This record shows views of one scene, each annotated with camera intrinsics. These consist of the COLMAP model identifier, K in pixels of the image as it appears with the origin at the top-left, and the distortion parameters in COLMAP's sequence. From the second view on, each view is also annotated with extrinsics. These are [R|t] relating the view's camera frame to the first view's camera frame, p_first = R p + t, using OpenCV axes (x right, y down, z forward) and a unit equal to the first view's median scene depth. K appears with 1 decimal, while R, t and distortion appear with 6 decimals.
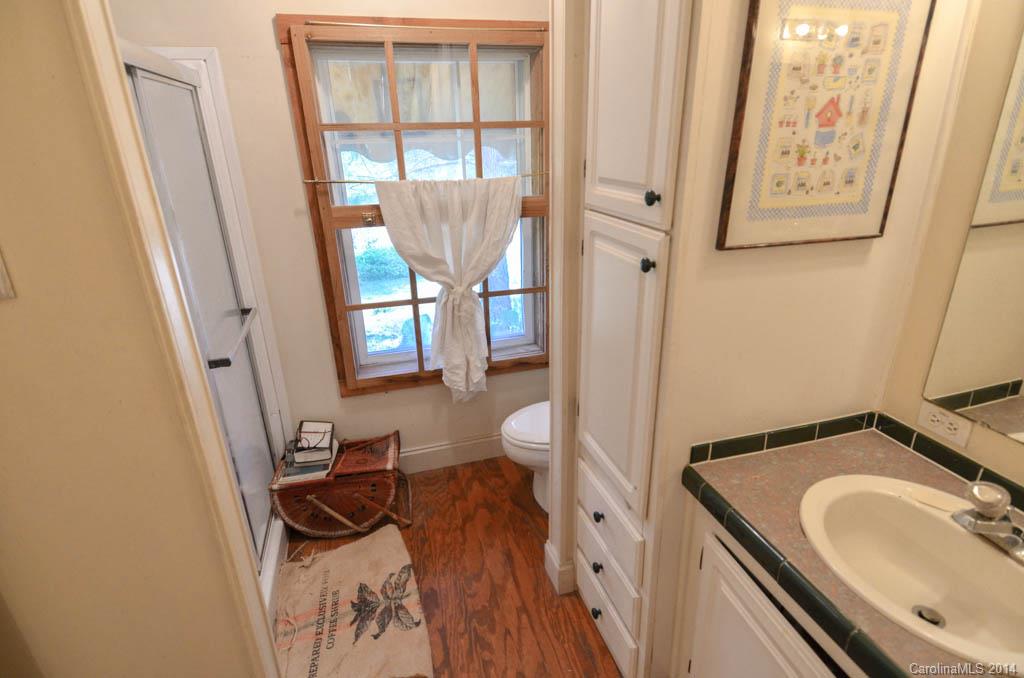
lens RADIAL K [[528.5, 0, 509.9], [0, 528.5, 332.3], [0, 0, 1]] dist [0.025191, -0.027538]
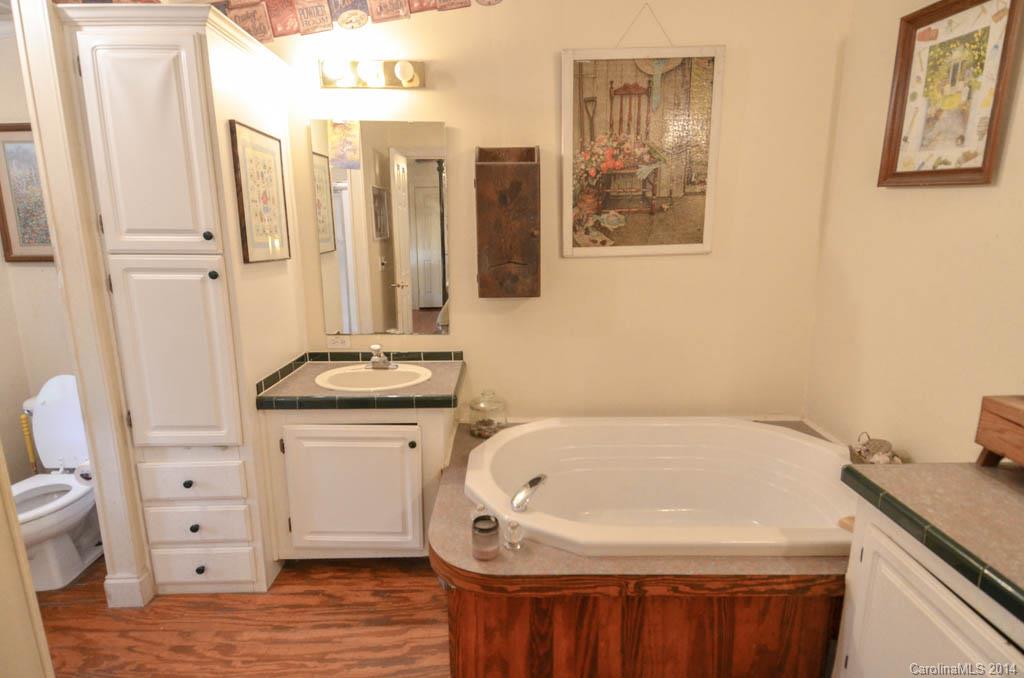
lens RADIAL K [[528.5, 0, 509.9], [0, 528.5, 332.3], [0, 0, 1]] dist [0.025191, -0.027538]
pose [[0.264426, -0.167140, 0.949812, -1.000496], [0.329782, 0.941167, 0.073808, 0.203408], [-0.906268, 0.293715, 0.303989, -0.272184]]
